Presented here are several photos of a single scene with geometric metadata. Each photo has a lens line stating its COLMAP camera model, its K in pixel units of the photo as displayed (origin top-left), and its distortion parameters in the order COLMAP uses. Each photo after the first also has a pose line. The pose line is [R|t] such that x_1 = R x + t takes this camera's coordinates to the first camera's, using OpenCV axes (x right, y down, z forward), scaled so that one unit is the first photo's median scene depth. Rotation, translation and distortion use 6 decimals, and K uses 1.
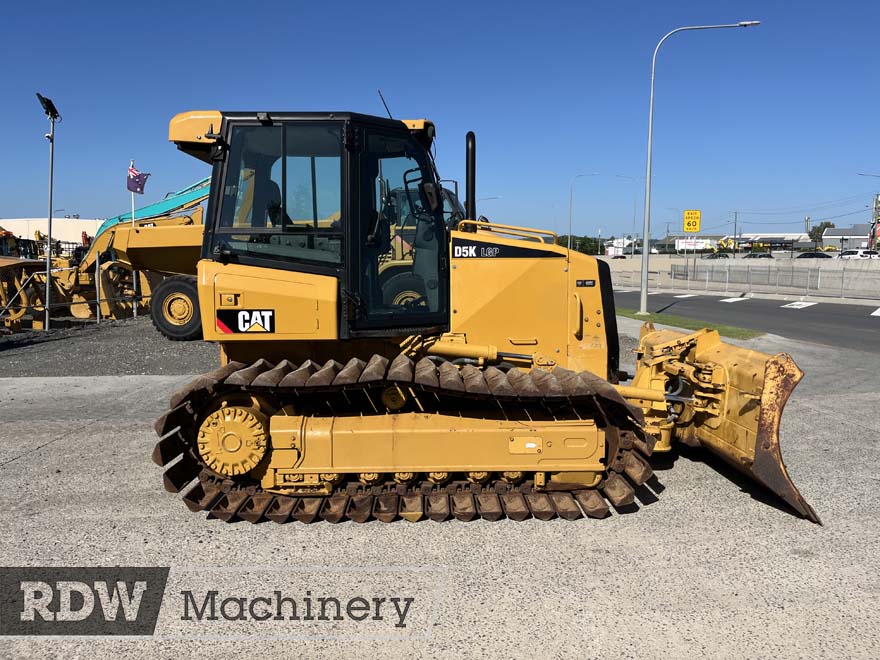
lens RADIAL K [[665.4, 0, 440.0], [0, 665.4, 330.0], [0, 0, 1]] dist [0.073604, -0.109558]
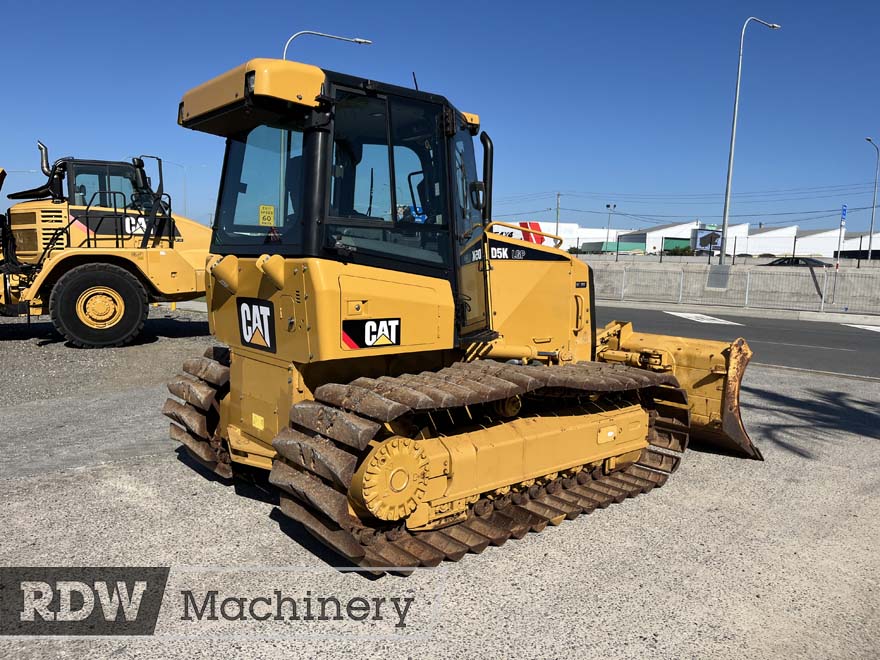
lens RADIAL K [[671.4, 0, 444.5], [0, 671.4, 327.0], [0, 0, 1]] dist [0.026606, 0.002000]
pose [[0.780271, -0.041734, 0.624047, -0.720879], [0.036949, 0.999104, 0.020618, -0.033765], [-0.624349, 0.006970, 0.781114, 0.289923]]
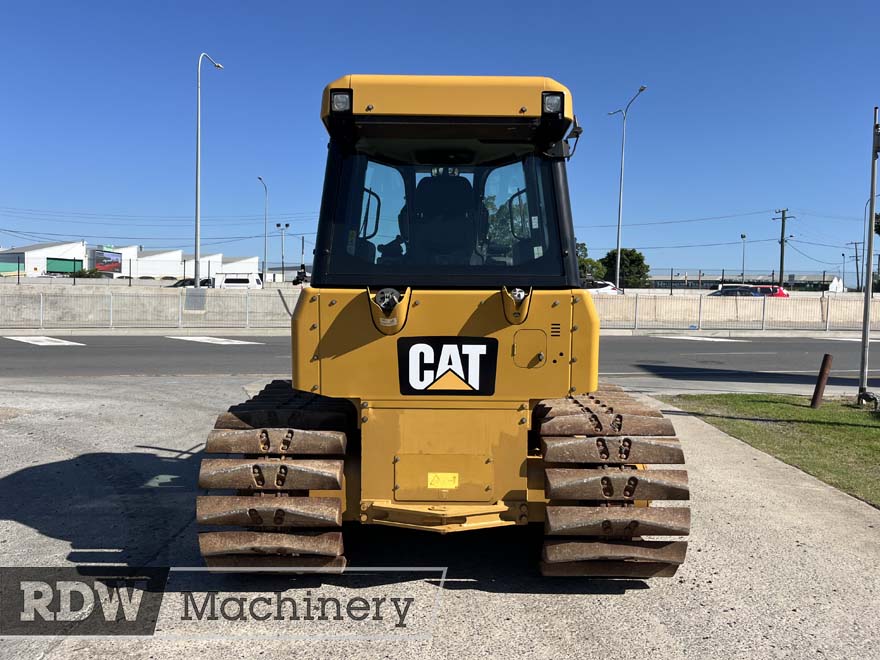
lens RADIAL K [[671.4, 0, 444.5], [0, 671.4, 327.0], [0, 0, 1]] dist [0.026606, 0.002000]
pose [[0.017924, -0.049426, 0.998617, -1.122775], [0.089707, 0.994829, 0.047628, -0.109981], [-0.995807, 0.088730, 0.022265, 1.129053]]
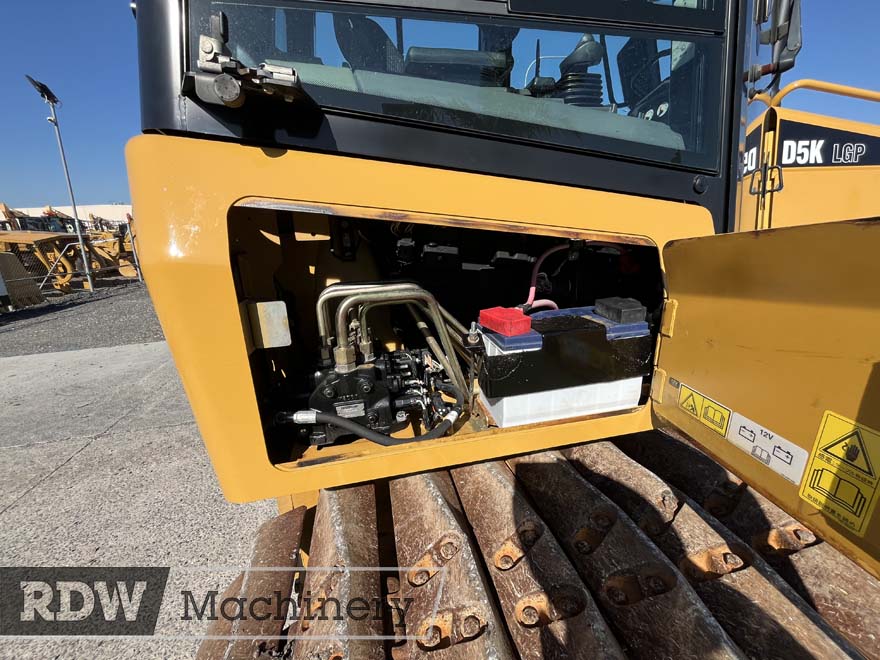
lens RADIAL K [[354.7, 0, 440.0], [0, 354.7, 330.0], [0, 0, 1]] dist [-0.001523, -0.000130]
pose [[0.979599, -0.089151, 0.180105, -0.290114], [0.054766, 0.980722, 0.187576, -0.061617], [-0.193355, -0.173885, 0.965597, 0.862300]]
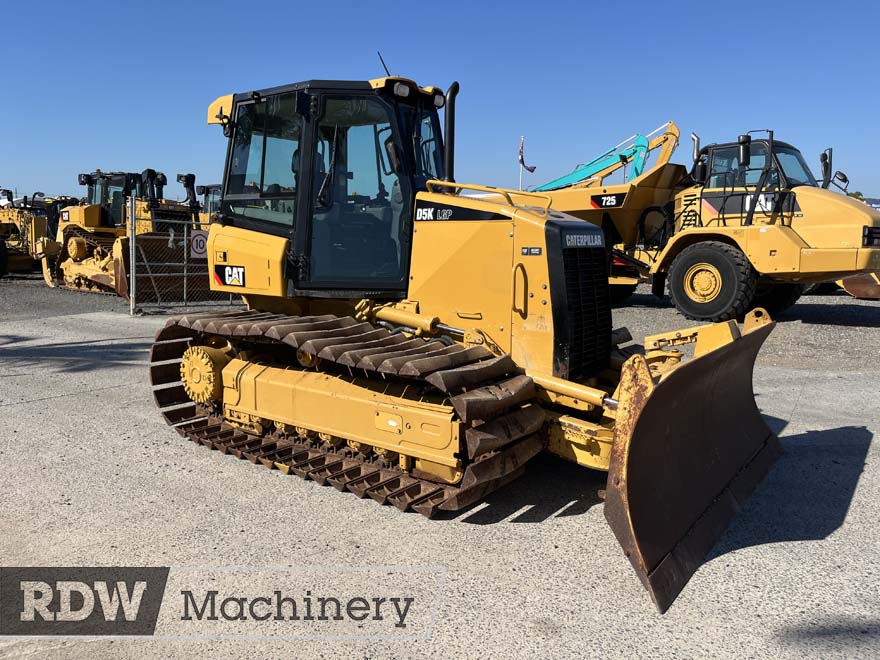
lens RADIAL K [[665.4, 0, 440.0], [0, 665.4, 330.0], [0, 0, 1]] dist [0.073604, -0.109558]
pose [[0.787045, 0.095657, -0.609434, 0.701313], [-0.068865, 0.995354, 0.067296, -0.022071], [0.613040, -0.010996, 0.789976, 0.295298]]
